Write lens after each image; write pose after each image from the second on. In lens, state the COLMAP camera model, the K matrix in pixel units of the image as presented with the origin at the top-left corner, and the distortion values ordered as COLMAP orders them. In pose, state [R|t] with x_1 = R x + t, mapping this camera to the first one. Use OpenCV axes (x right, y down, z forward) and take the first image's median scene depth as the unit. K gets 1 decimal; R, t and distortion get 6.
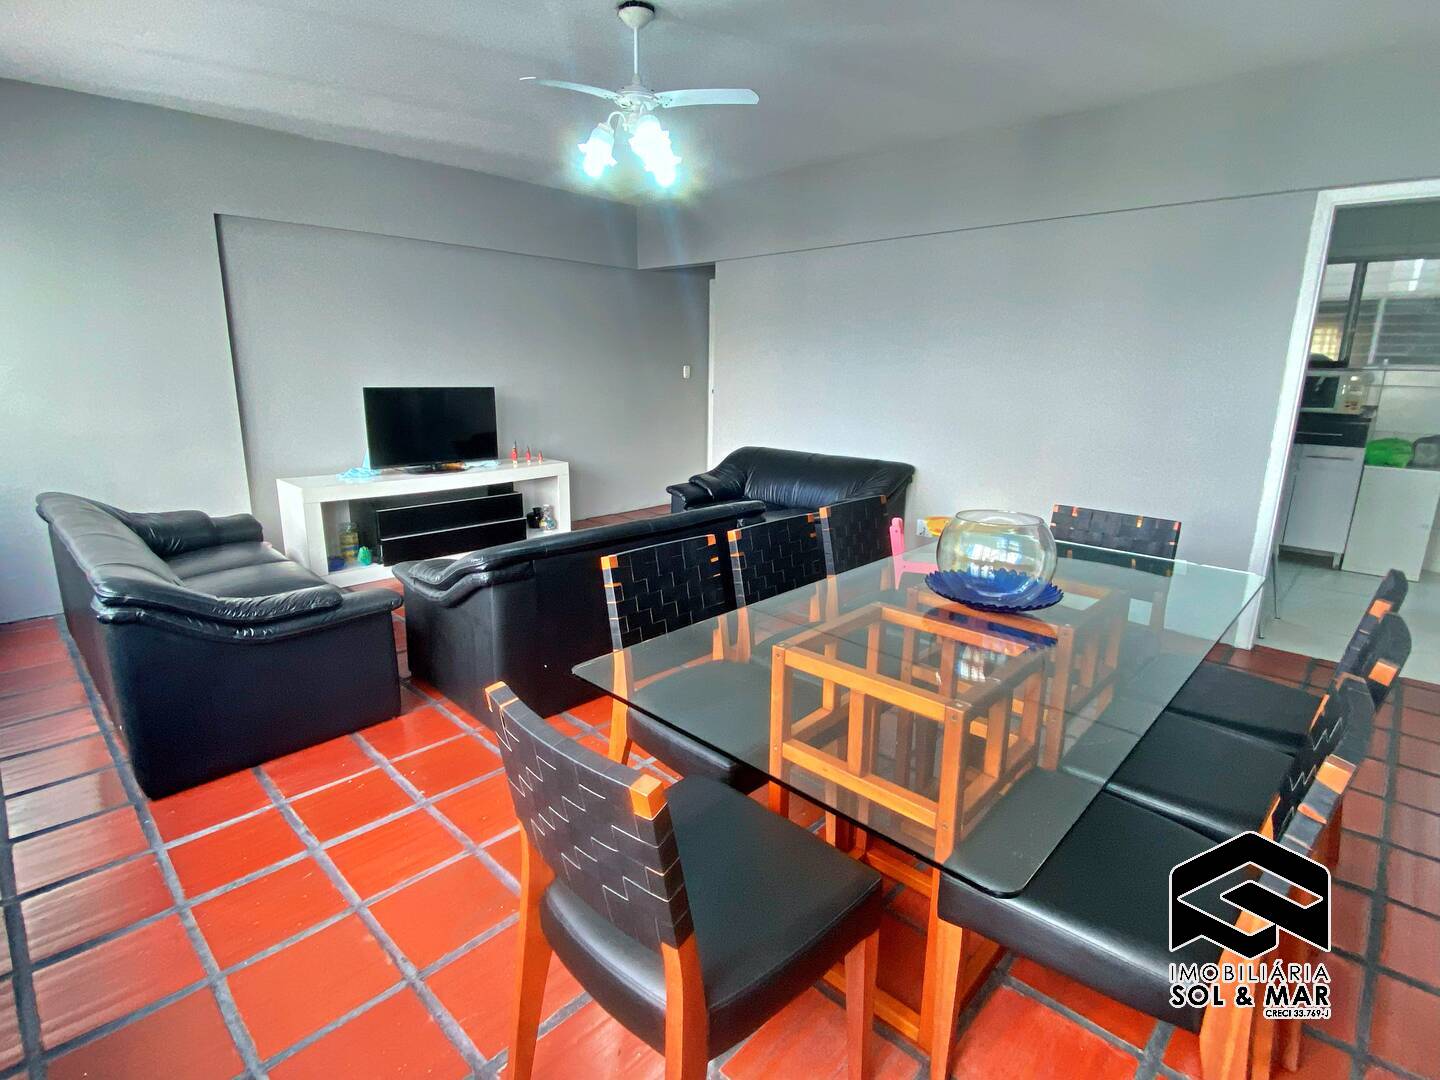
lens RADIAL K [[732.9, 0, 720.0], [0, 732.9, 540.0], [0, 0, 1]] dist [-0.001572, -0.000590]
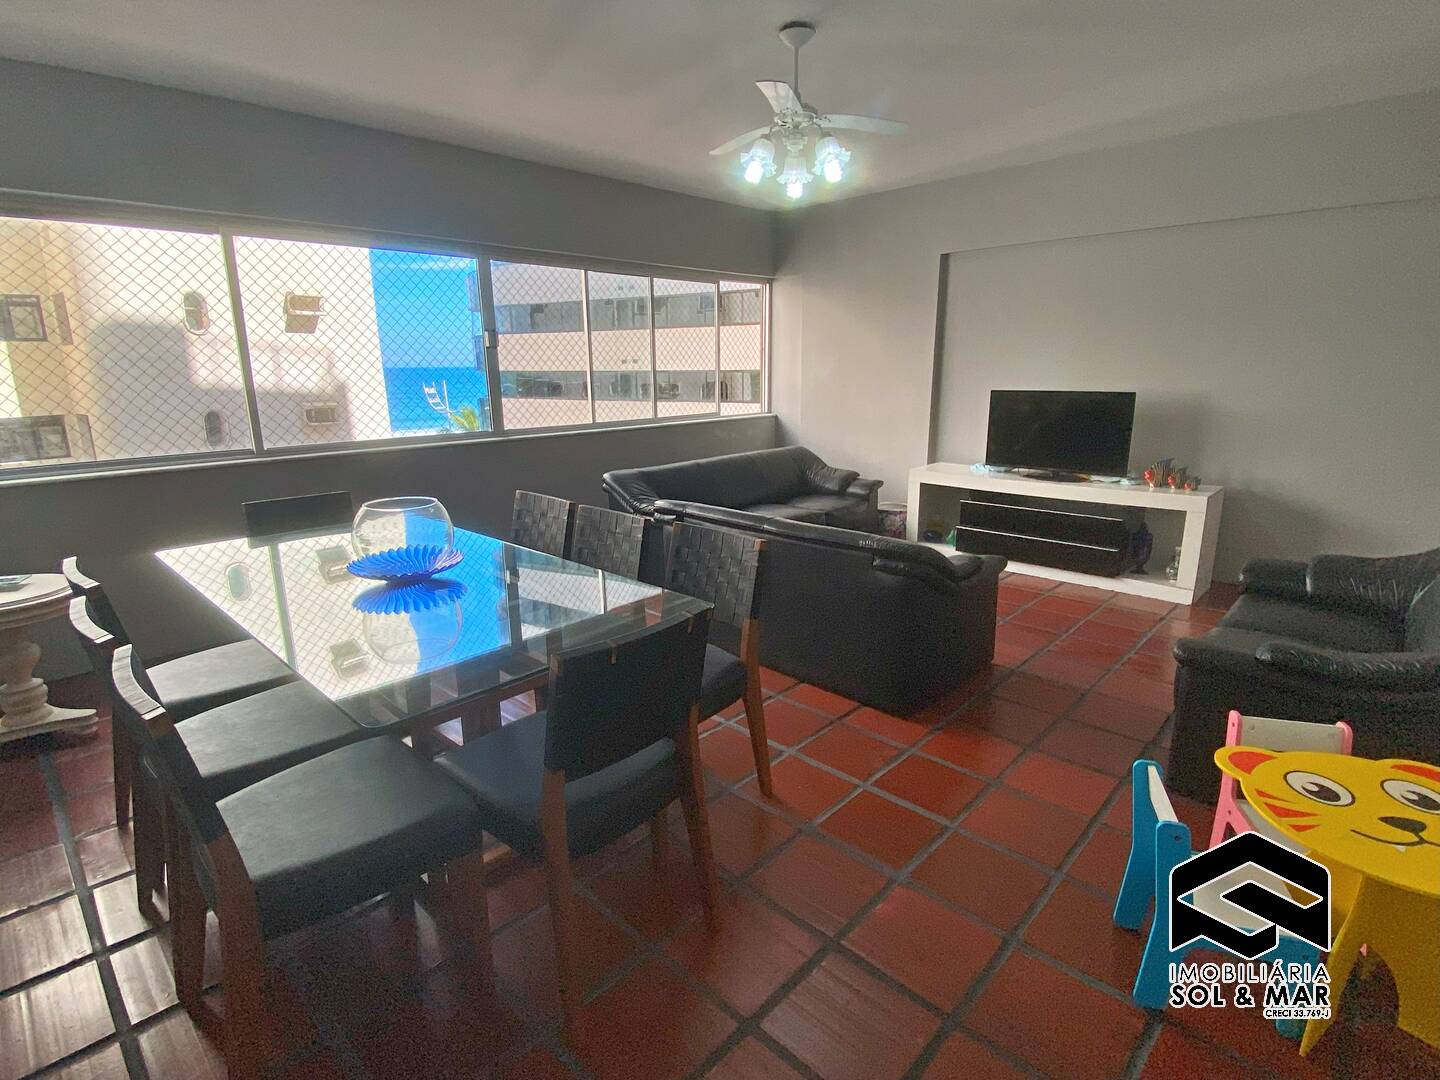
lens RADIAL K [[732.9, 0, 720.0], [0, 732.9, 540.0], [0, 0, 1]] dist [-0.001572, -0.000590]
pose [[-0.003828, 0.218243, -0.975887, 0.618261], [-0.217264, 0.952401, 0.213843, -0.136913], [0.976105, 0.212844, 0.043771, 0.589406]]
